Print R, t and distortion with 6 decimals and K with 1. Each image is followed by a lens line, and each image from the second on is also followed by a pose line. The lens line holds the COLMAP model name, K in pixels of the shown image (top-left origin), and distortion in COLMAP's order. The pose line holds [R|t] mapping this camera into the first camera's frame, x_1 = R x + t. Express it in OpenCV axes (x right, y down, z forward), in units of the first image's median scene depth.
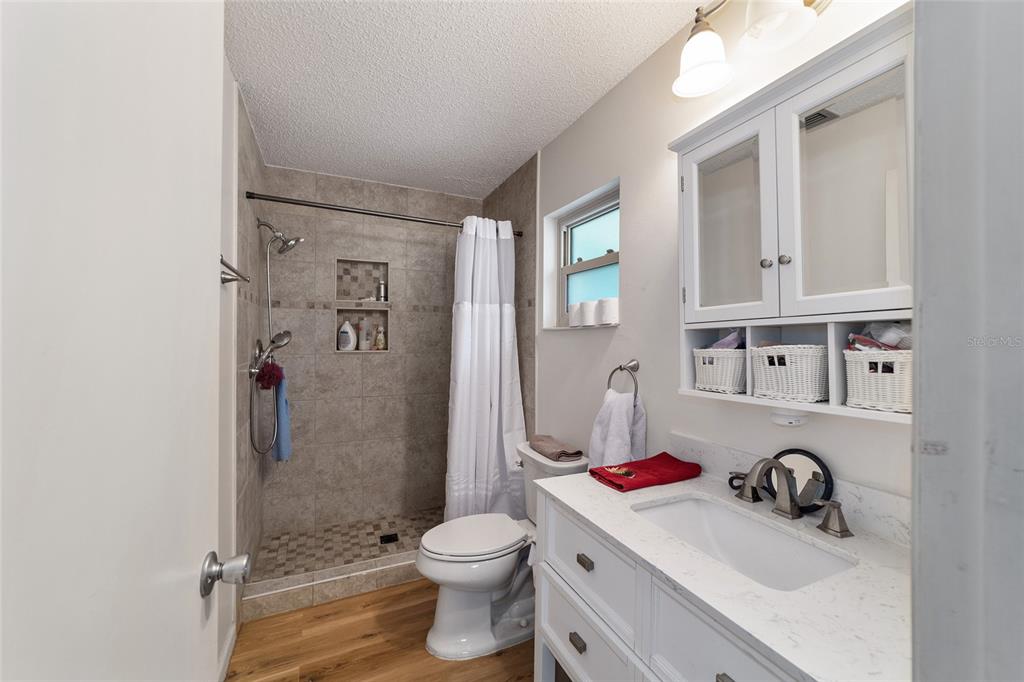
lens RADIAL K [[407.1, 0, 508.3], [0, 407.1, 339.7], [0, 0, 1]] dist [0.000071, 0.031039]
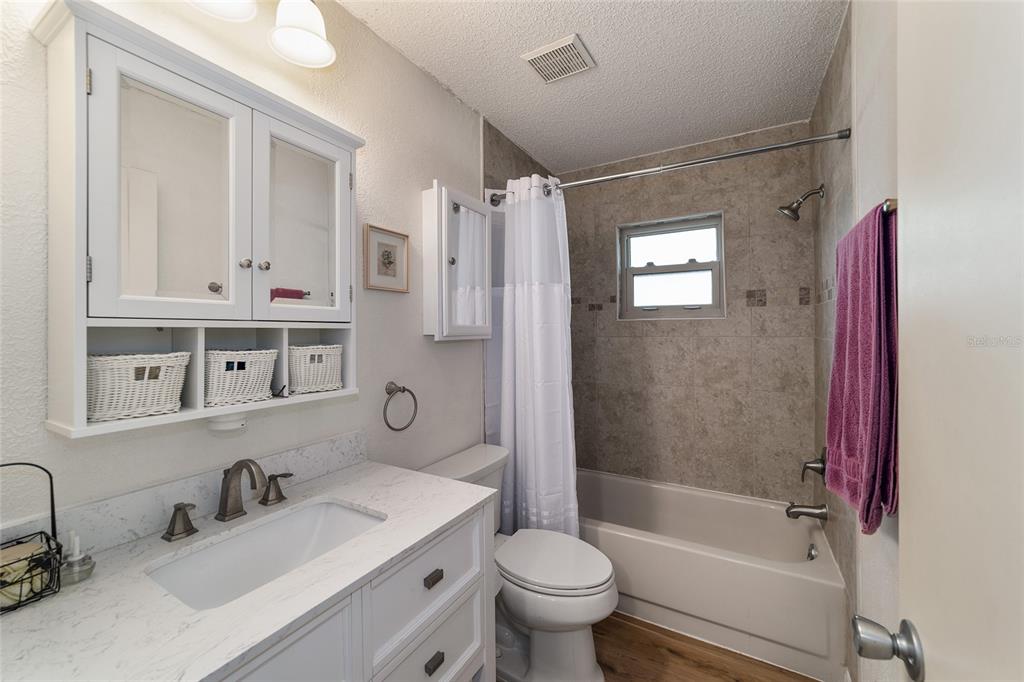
lens RADIAL K [[402.2, 0, 512.0], [0, 402.2, 341.0], [0, 0, 1]] dist [0.000172, 0.000233]
pose [[-0.610960, 0.004183, 0.791650, -0.500251], [0.012903, 0.999906, 0.004675, -0.000024], [-0.791556, 0.013071, -0.610956, 1.077288]]
